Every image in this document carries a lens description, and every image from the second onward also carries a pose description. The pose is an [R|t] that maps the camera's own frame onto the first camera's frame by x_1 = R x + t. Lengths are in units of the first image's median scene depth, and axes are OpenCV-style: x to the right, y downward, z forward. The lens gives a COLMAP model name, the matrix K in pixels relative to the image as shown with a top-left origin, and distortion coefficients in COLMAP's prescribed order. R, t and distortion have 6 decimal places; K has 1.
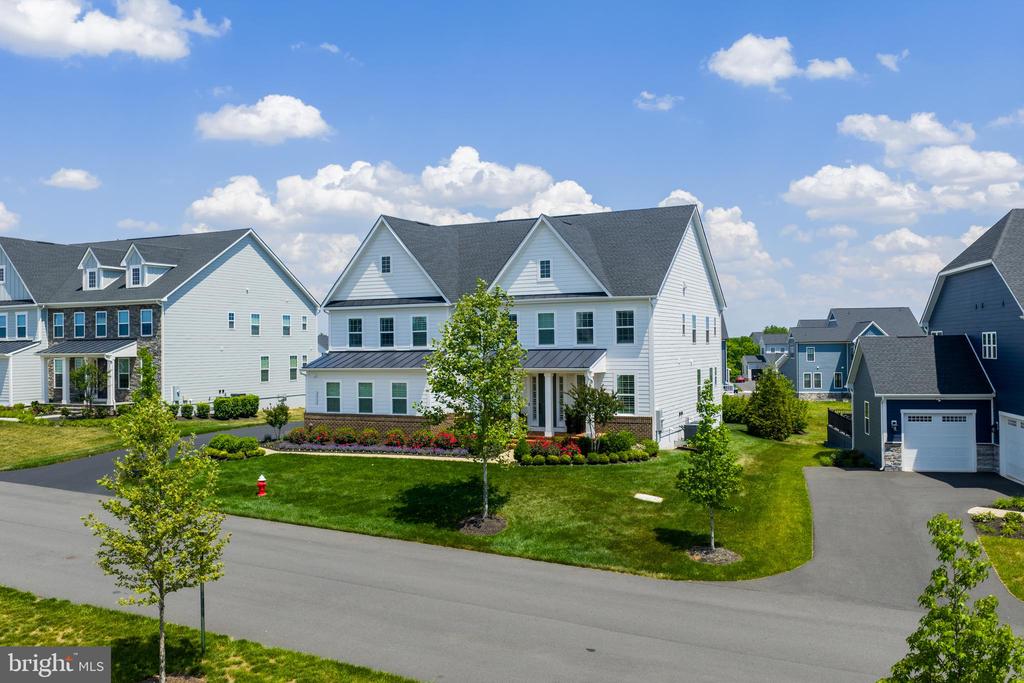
lens RADIAL K [[844.5, 0, 514.9], [0, 844.5, 340.8], [0, 0, 1]] dist [-0.000080, -0.009751]
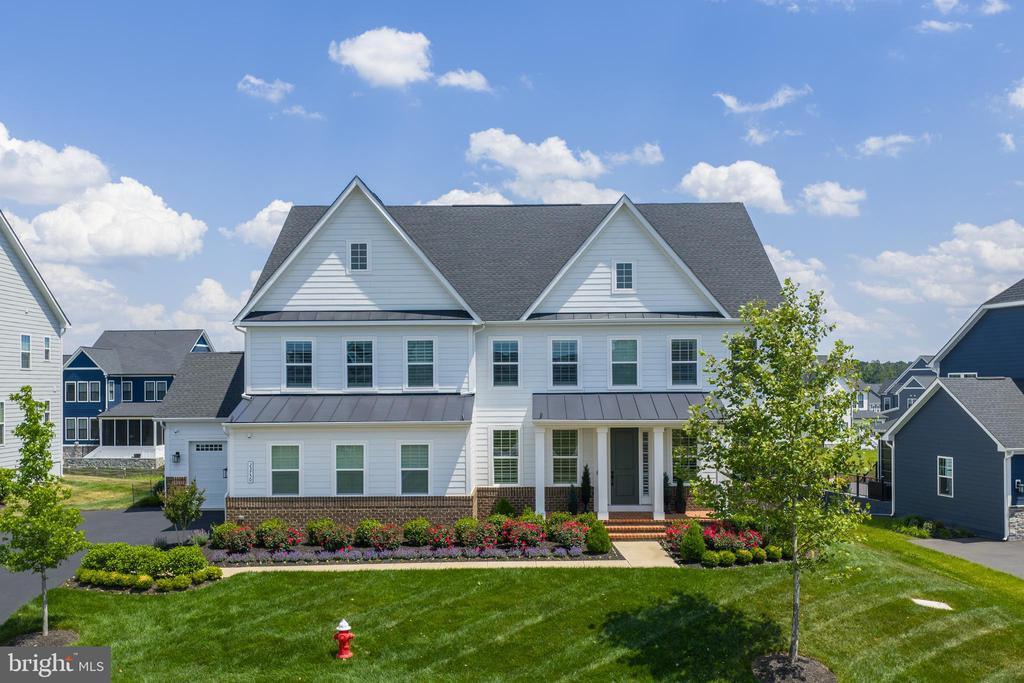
lens RADIAL K [[1008.5, 0, 524.1], [0, 1008.5, 390.9], [0, 0, 1]] dist [0.007767, 0.000000]
pose [[0.907194, 0.004603, 0.420688, -0.359883], [-0.007654, 0.999955, 0.005564, 0.004714], [-0.420643, -0.008267, 0.907188, 0.269826]]
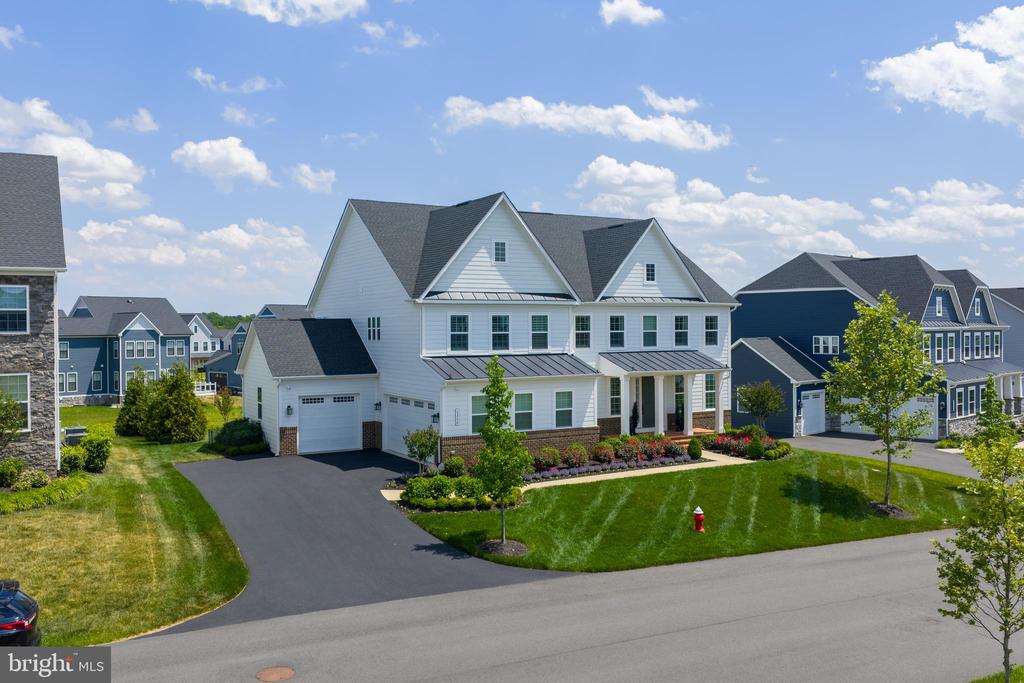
lens RADIAL K [[844.5, 0, 511.5], [0, 844.5, 339.9], [0, 0, 1]] dist [-0.000080, -0.009751]
pose [[0.585425, 0.000522, 0.810727, -0.831549], [-0.002449, 0.999996, 0.001125, -0.003998], [-0.810723, -0.002644, 0.585424, 0.506428]]
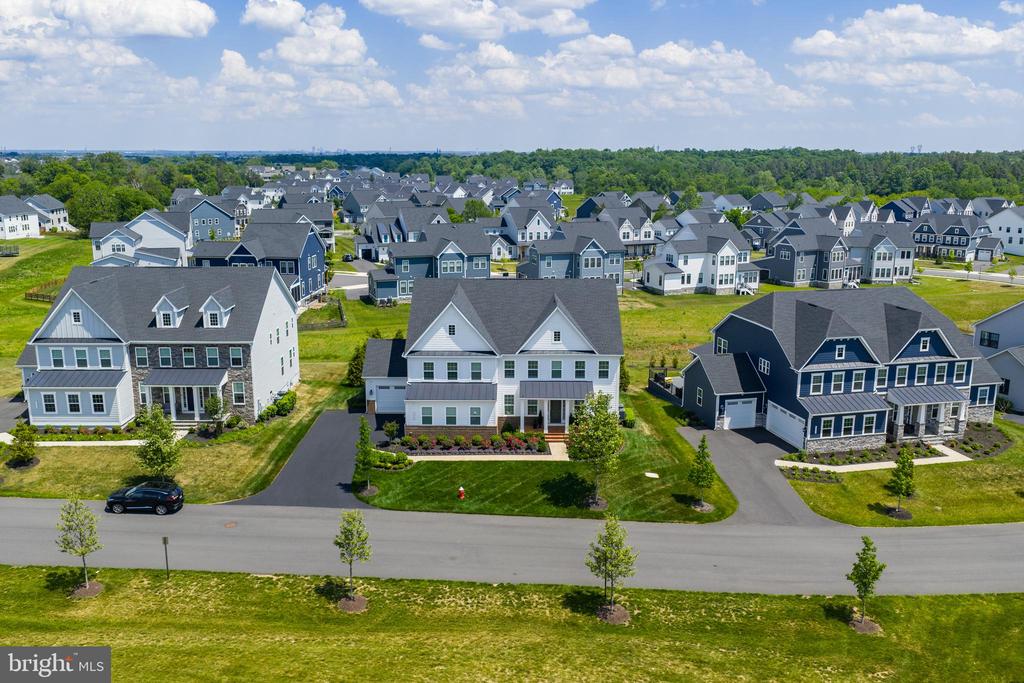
lens RADIAL K [[844.5, 0, 519.0], [0, 844.5, 341.3], [0, 0, 1]] dist [-0.000080, -0.009751]
pose [[0.907495, -0.073704, 0.413546, -0.703872], [-0.017519, 0.976989, 0.212567, -0.413274], [-0.419698, -0.200149, 0.885322, -0.468785]]
